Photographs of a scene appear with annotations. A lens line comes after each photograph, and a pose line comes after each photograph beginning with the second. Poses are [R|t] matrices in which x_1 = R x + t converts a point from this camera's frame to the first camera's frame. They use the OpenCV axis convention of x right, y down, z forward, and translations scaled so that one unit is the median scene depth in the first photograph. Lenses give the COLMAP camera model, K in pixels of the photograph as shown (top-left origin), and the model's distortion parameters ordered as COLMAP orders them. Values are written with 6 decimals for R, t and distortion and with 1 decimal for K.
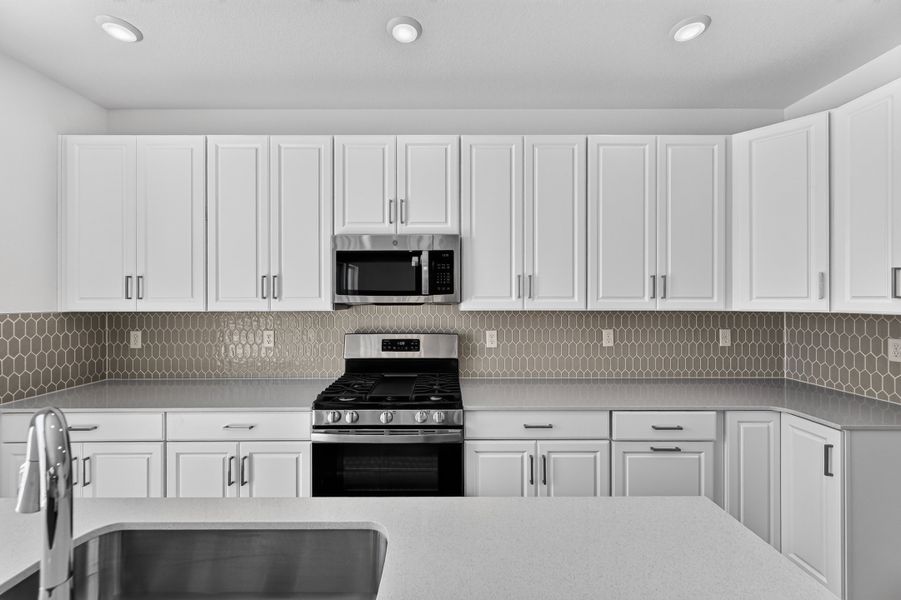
lens RADIAL K [[356.0, 0, 452.7], [0, 356.0, 302.7], [0, 0, 1]] dist [0.002429, 0.000218]
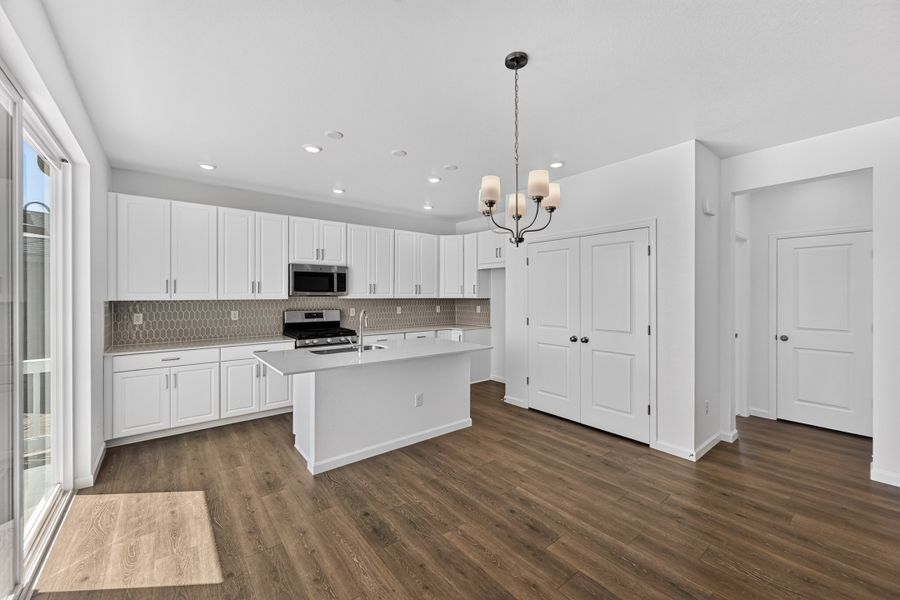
lens RADIAL K [[355.6, 0, 443.6], [0, 355.6, 295.2], [0, 0, 1]] dist [0.002429, 0.000218]
pose [[0.792099, 0.001417, 0.610391, -0.891239], [0.000304, 0.999996, -0.002715, 0.005758], [-0.610392, 0.002336, 0.792096, -1.223255]]
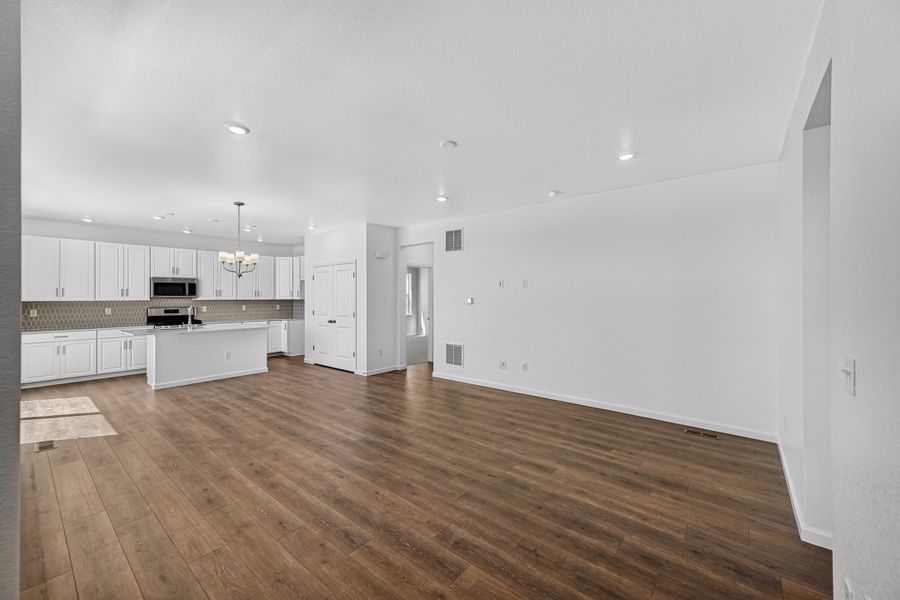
lens RADIAL K [[355.6, 0, 451.3], [0, 355.6, 296.3], [0, 0, 1]] dist [0.002429, 0.000218]
pose [[0.638302, 0.001292, 0.769785, -1.078729], [0.002739, 0.999988, -0.003950, 0.006704], [-0.769781, 0.004630, 0.638292, -3.162464]]
